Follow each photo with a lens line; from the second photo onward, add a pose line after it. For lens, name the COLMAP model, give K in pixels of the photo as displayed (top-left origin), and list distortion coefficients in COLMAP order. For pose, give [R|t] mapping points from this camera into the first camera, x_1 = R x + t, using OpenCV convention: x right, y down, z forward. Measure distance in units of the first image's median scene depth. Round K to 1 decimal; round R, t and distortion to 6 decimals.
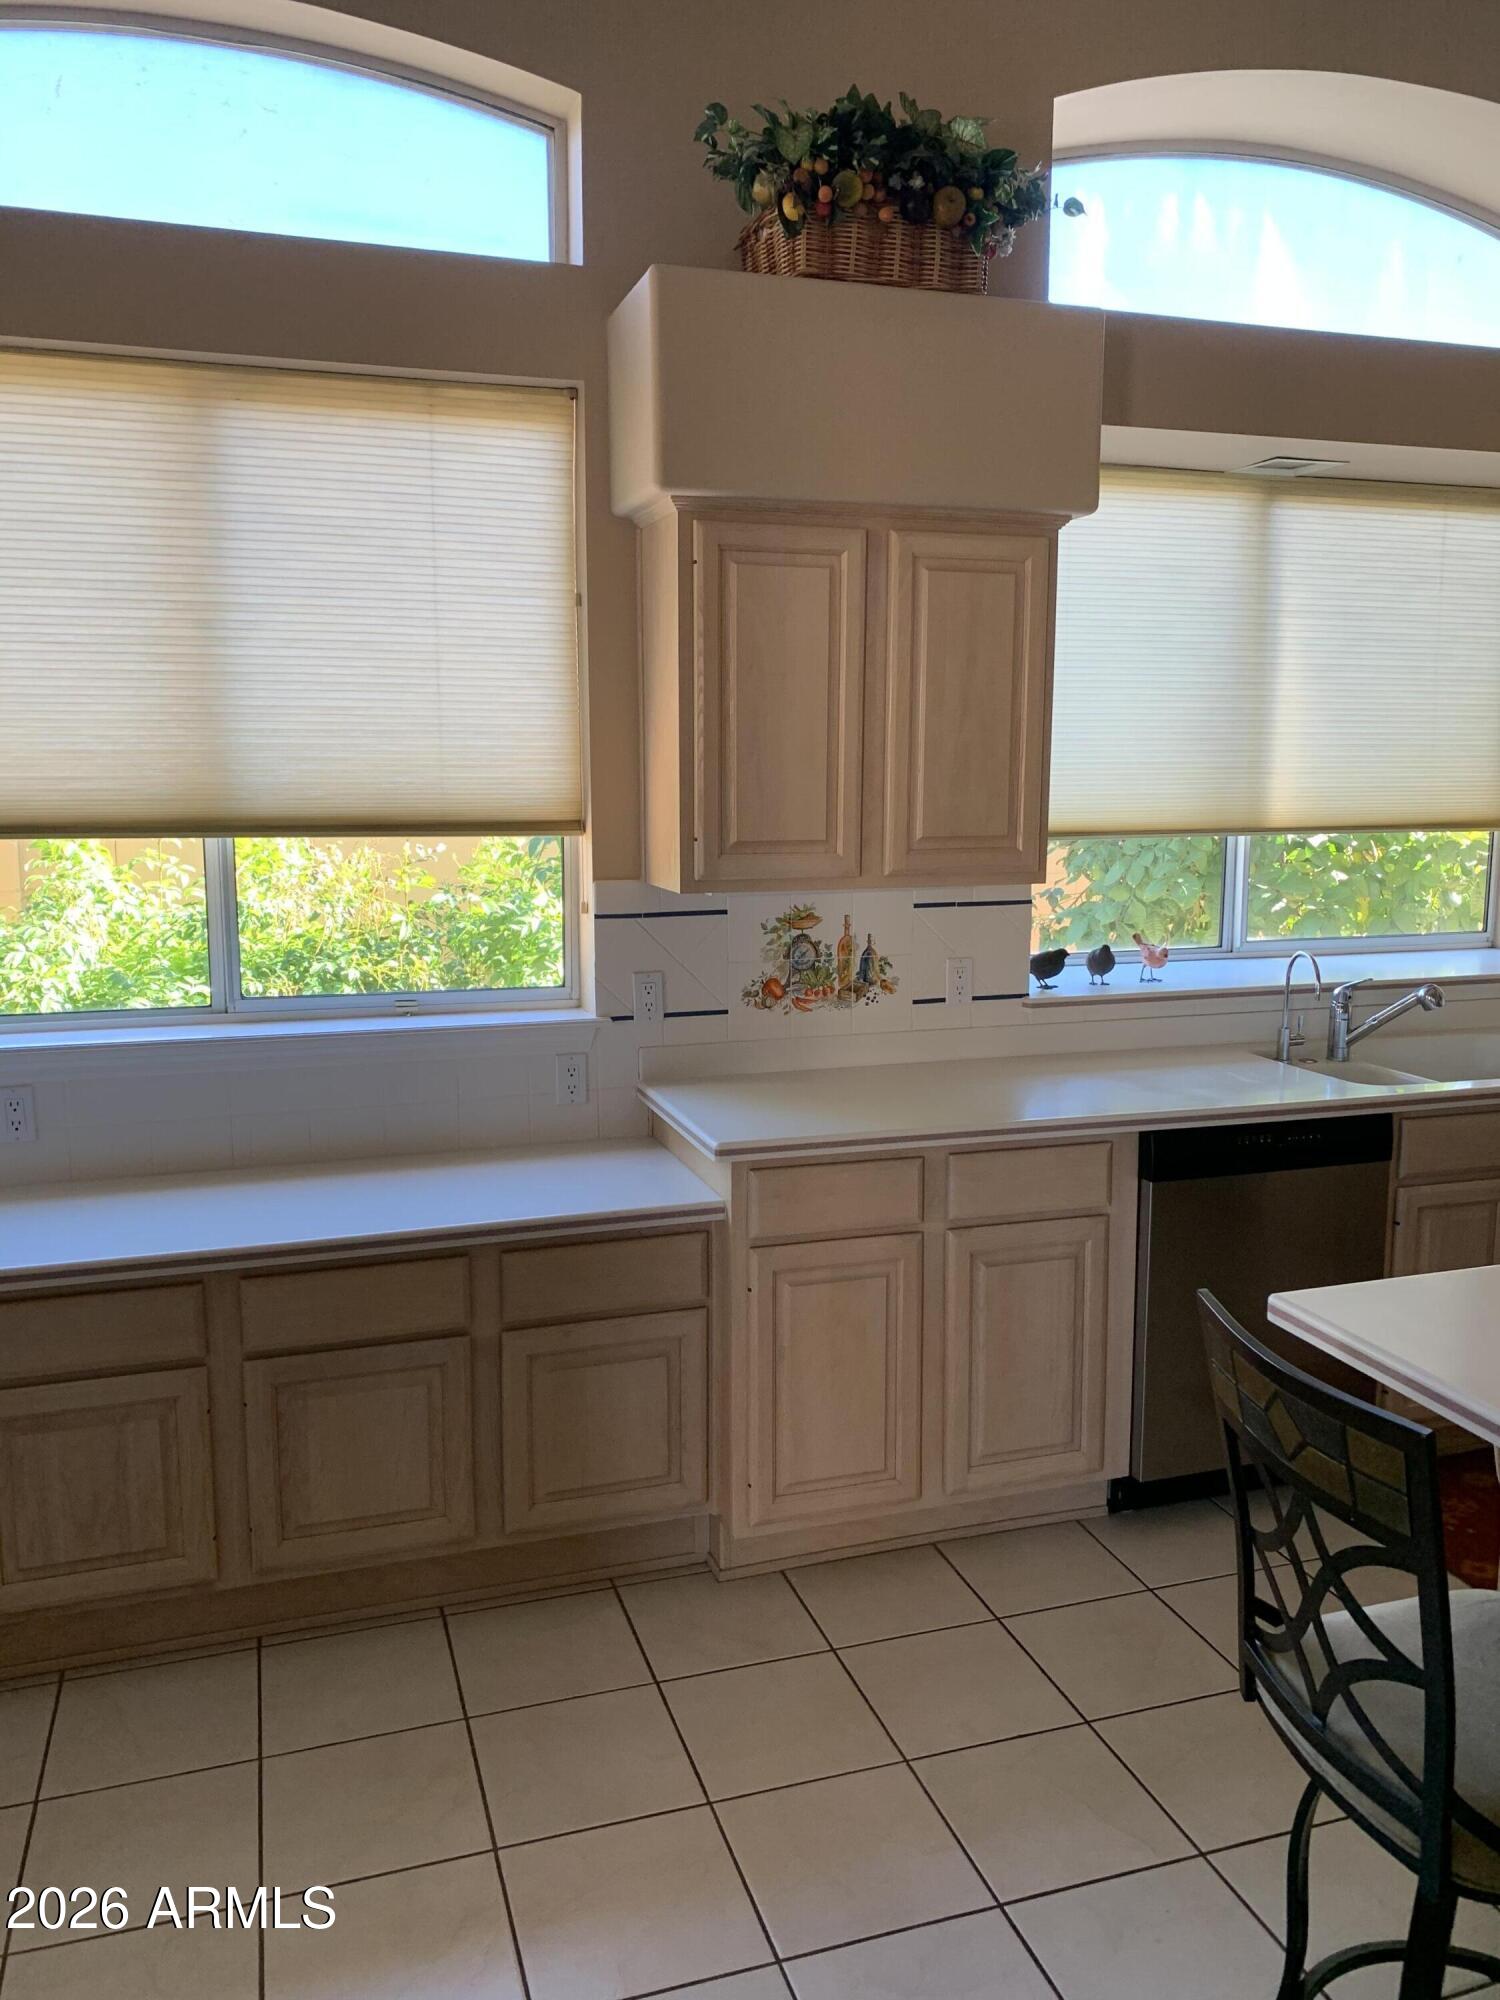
lens RADIAL K [[1516.9, 0, 750.0], [0, 1516.9, 994.2], [0, 0, 1]] dist [-0.008384, -0.002896]
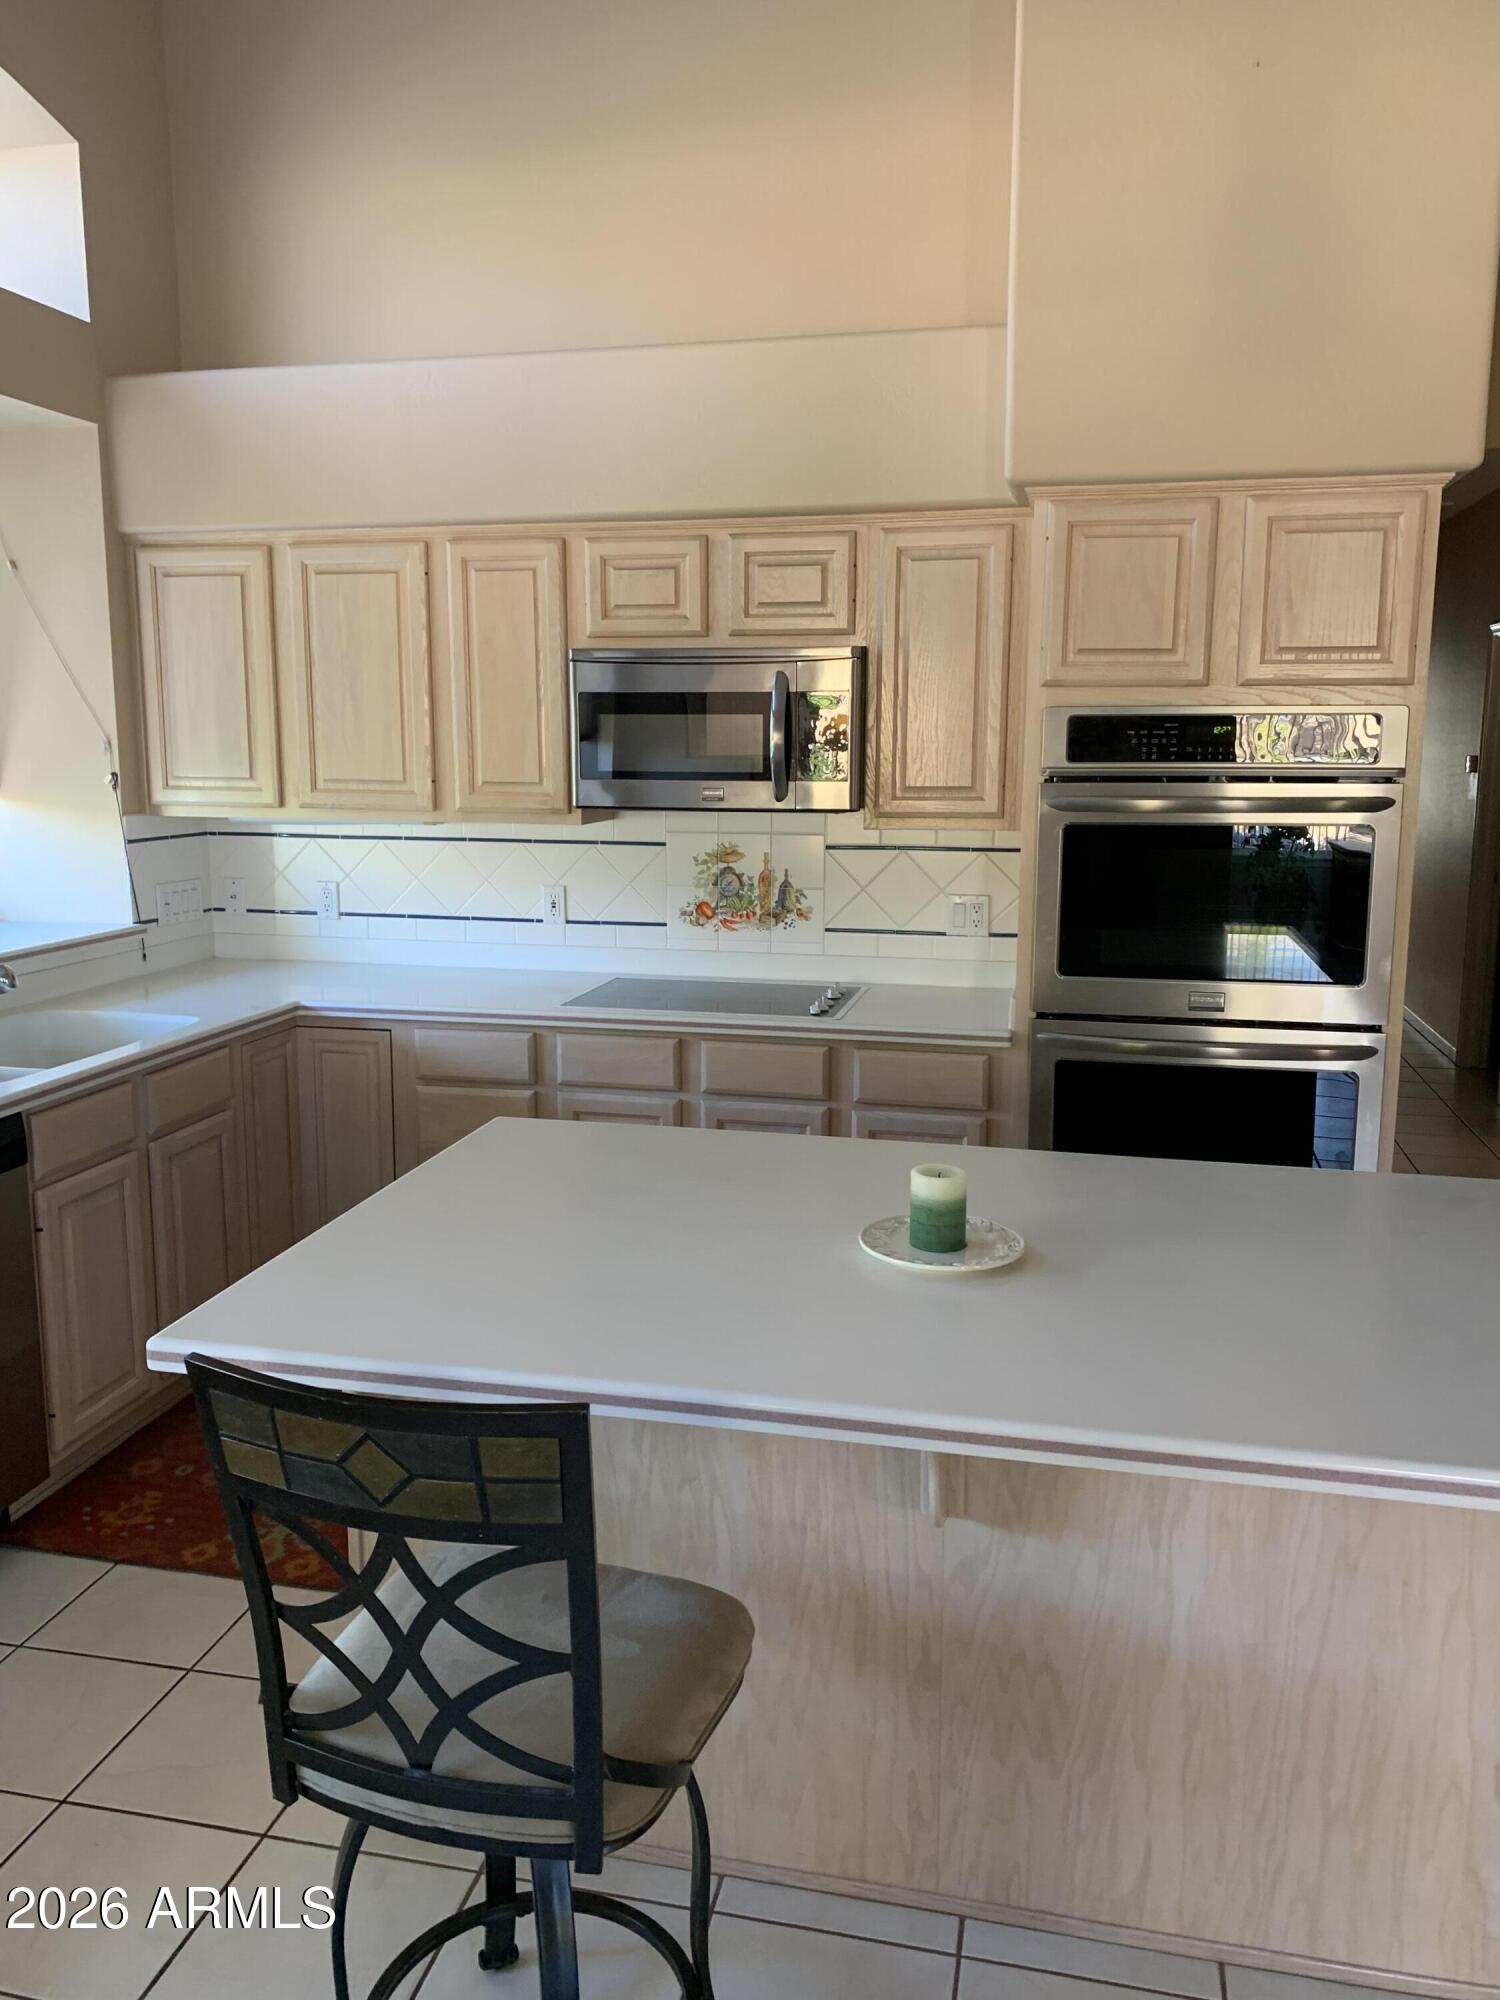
lens RADIAL K [[1516.9, 0, 749.9], [0, 1516.9, 1004.1], [0, 0, 1]] dist [-0.008384, -0.002896]
pose [[0.505974, -0.147245, 0.849888, -0.225759], [0.127485, 0.987266, 0.095148, -0.029010], [-0.853076, 0.060206, 0.518302, 0.351387]]
